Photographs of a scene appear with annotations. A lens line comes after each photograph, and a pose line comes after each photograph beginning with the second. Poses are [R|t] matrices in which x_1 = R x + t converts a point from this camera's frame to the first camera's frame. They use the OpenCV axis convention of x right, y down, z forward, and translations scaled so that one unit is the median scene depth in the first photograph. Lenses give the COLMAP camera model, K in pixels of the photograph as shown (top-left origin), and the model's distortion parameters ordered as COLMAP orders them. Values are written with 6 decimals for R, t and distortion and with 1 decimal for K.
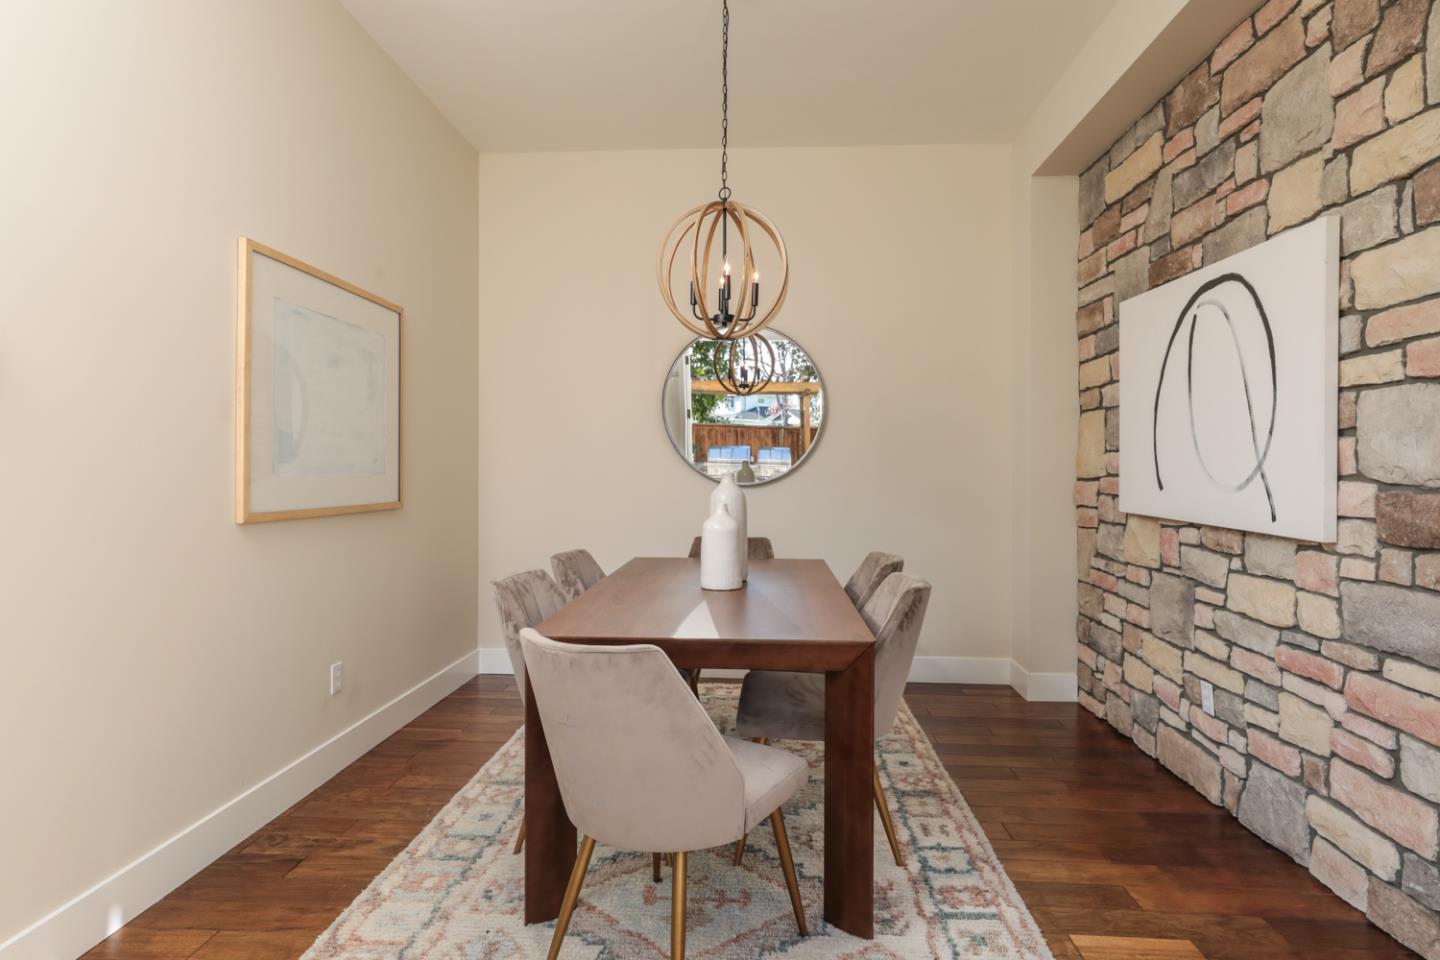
lens RADIAL K [[742.1, 0, 718.0], [0, 742.1, 446.0], [0, 0, 1]] dist [-0.018553, 0.000216]
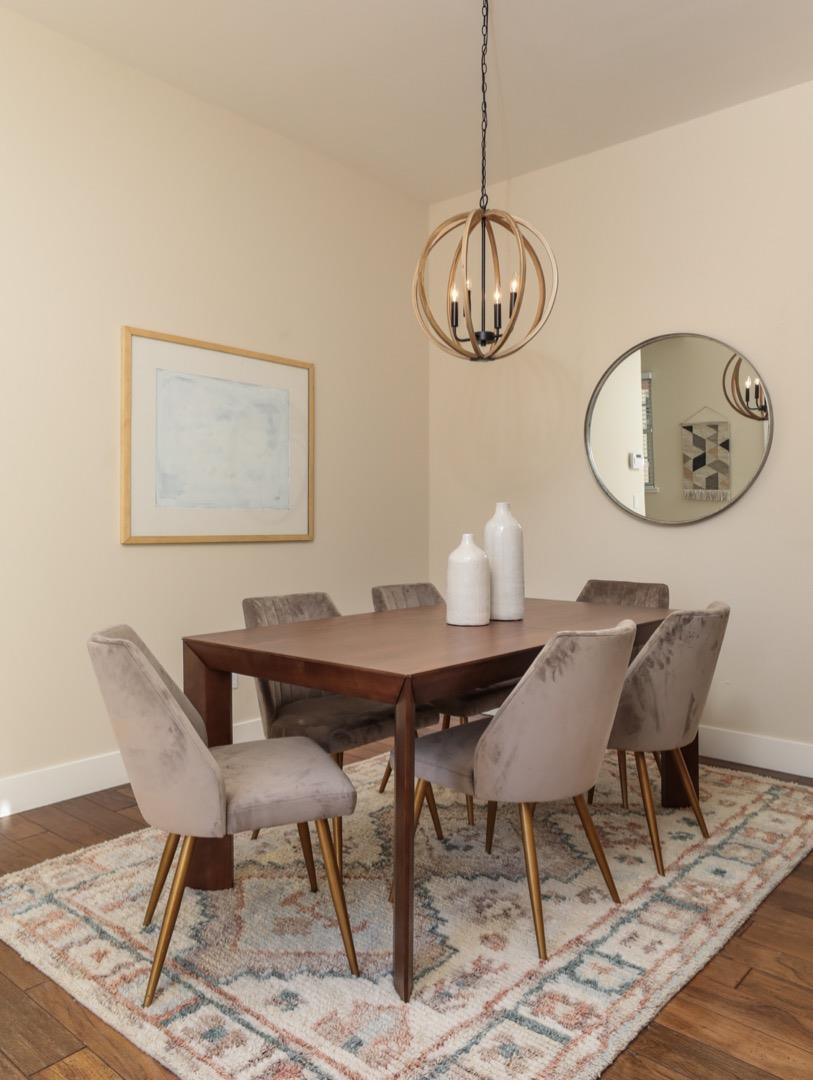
lens RADIAL K [[787.5, 0, 407.8], [0, 787.5, 505.9], [0, 0, 1]] dist [-0.002523, 0.001967]
pose [[0.804968, -0.009650, -0.593240, 0.569938], [0.015941, 0.999859, 0.005366, 0.036939], [0.593105, -0.013776, 0.805008, 0.161118]]
